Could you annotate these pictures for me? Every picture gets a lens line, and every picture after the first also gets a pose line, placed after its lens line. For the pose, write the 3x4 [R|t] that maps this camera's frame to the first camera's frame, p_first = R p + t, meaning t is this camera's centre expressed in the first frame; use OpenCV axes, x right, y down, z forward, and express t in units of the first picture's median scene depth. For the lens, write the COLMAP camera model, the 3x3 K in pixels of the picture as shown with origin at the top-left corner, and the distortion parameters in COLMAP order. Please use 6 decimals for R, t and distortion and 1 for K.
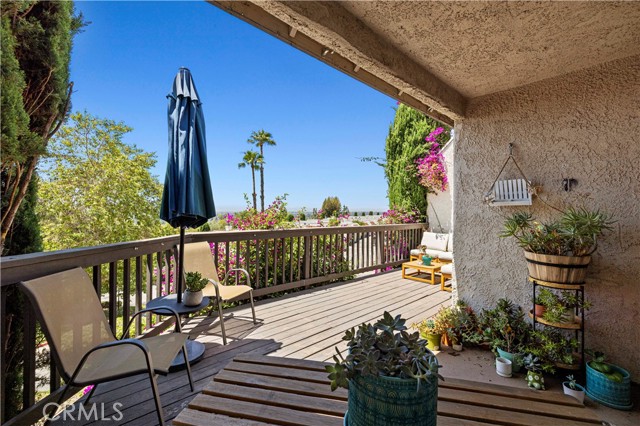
lens RADIAL K [[278.2, 0, 319.3], [0, 278.2, 207.6], [0, 0, 1]] dist [0.002618, 0.000240]
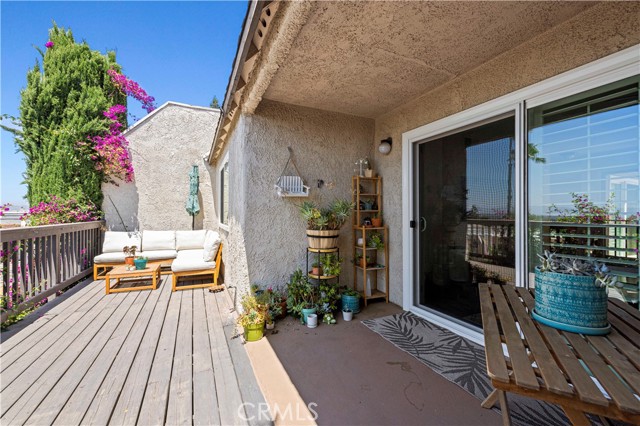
lens RADIAL K [[274.5, 0, 317.7], [0, 274.5, 211.0], [0, 0, 1]] dist [0.002679, 0.000274]
pose [[0.307050, -0.003366, 0.951687, -0.178325], [-0.008968, 0.999939, 0.006430, 0.018679], [-0.951651, -0.010509, 0.307001, 0.195743]]
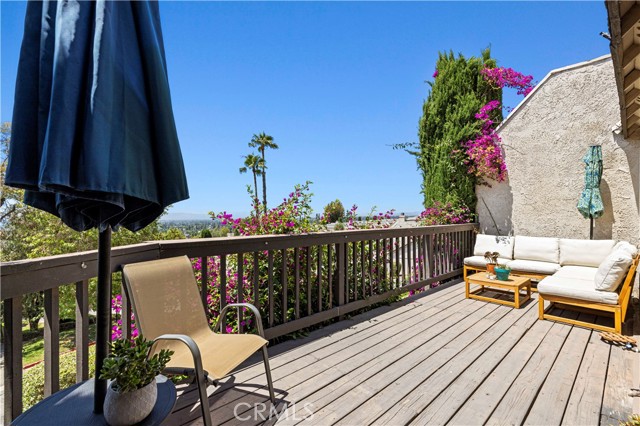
lens RADIAL K [[277.8, 0, 317.6], [0, 277.8, 216.8], [0, 0, 1]] dist [0.009460, 0.000064]
pose [[0.999708, -0.020254, -0.013161, -0.060694], [0.020415, 0.999717, 0.012210, 0.019703], [0.012910, -0.012475, 0.999839, 0.214534]]
